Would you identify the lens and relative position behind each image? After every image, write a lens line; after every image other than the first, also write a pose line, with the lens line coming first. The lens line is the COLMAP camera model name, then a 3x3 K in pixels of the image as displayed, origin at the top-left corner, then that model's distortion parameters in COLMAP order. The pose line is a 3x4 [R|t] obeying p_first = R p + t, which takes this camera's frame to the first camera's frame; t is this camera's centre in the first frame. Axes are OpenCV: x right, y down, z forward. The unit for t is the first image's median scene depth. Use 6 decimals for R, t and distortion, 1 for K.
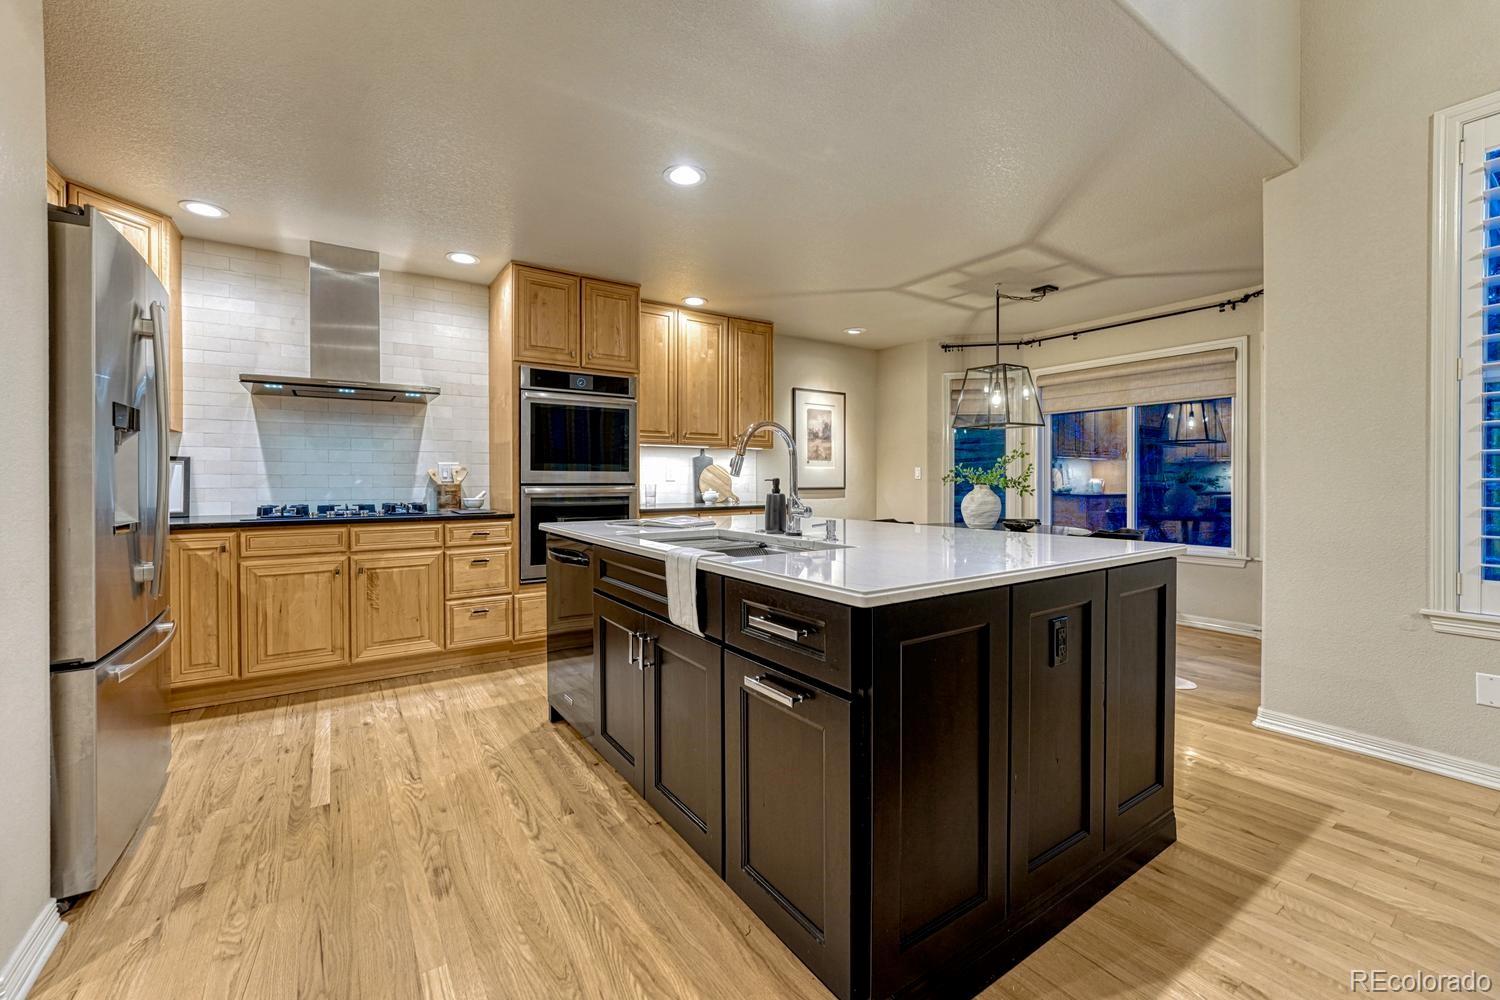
lens RADIAL K [[608.1, 0, 746.8], [0, 608.1, 488.0], [0, 0, 1]] dist [-0.010668, 0.001528]
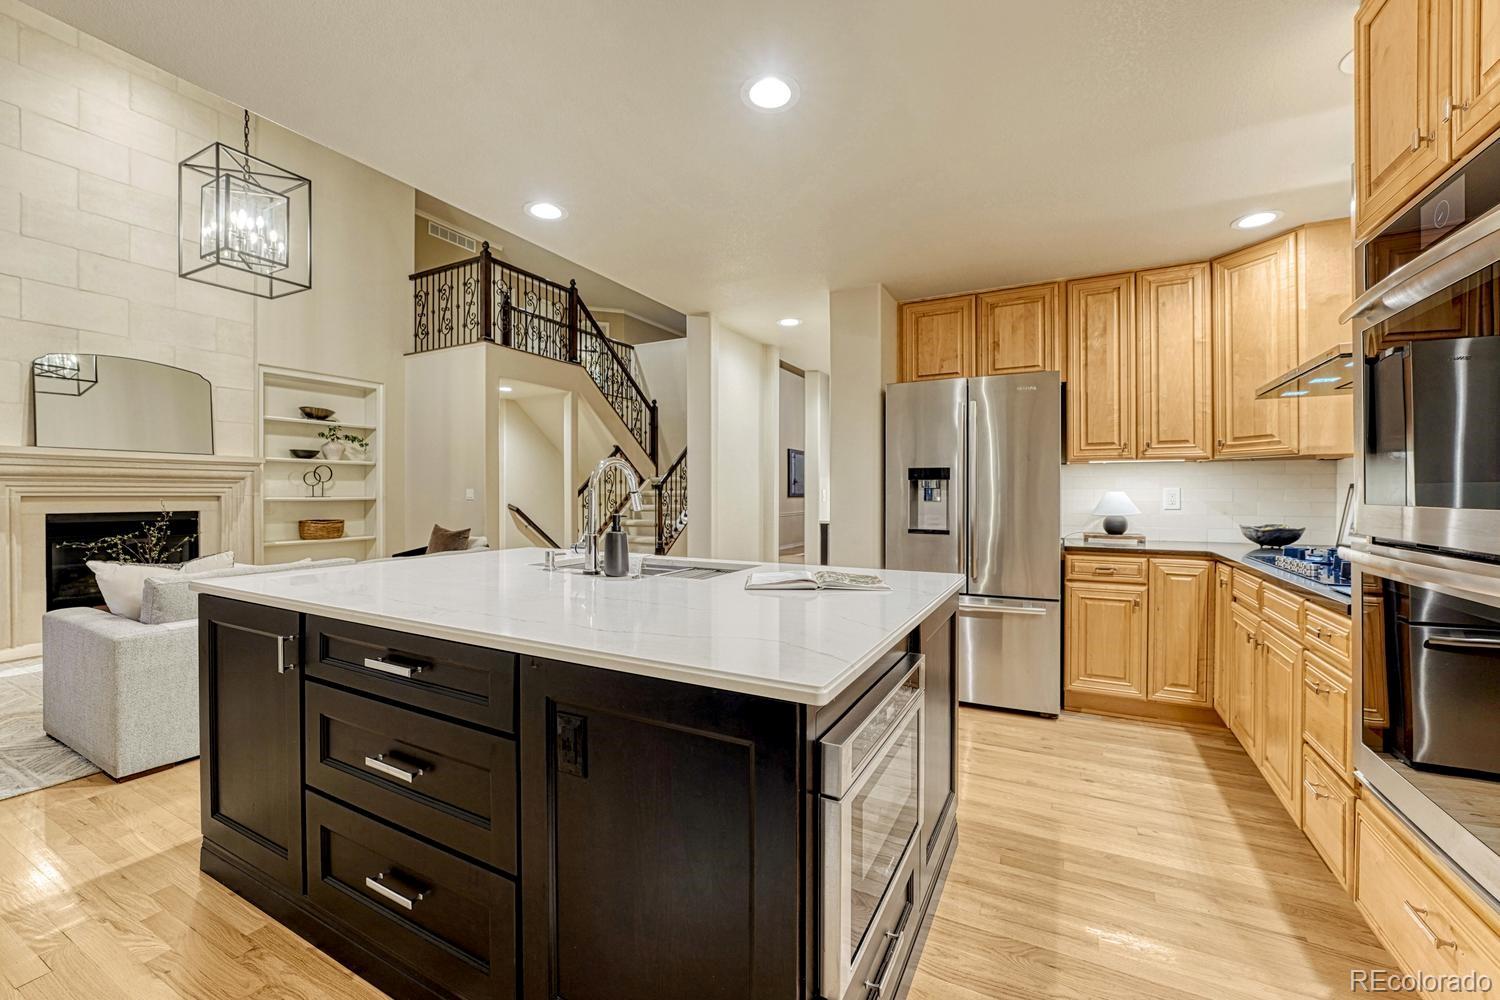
lens RADIAL K [[608.1, 0, 739.8], [0, 608.1, 497.9], [0, 0, 1]] dist [-0.010668, 0.001528]
pose [[-0.894041, 0.002214, -0.447979, 0.212399], [-0.006448, 0.999821, 0.017810, -0.040316], [0.447938, 0.018812, -0.893867, 1.363076]]
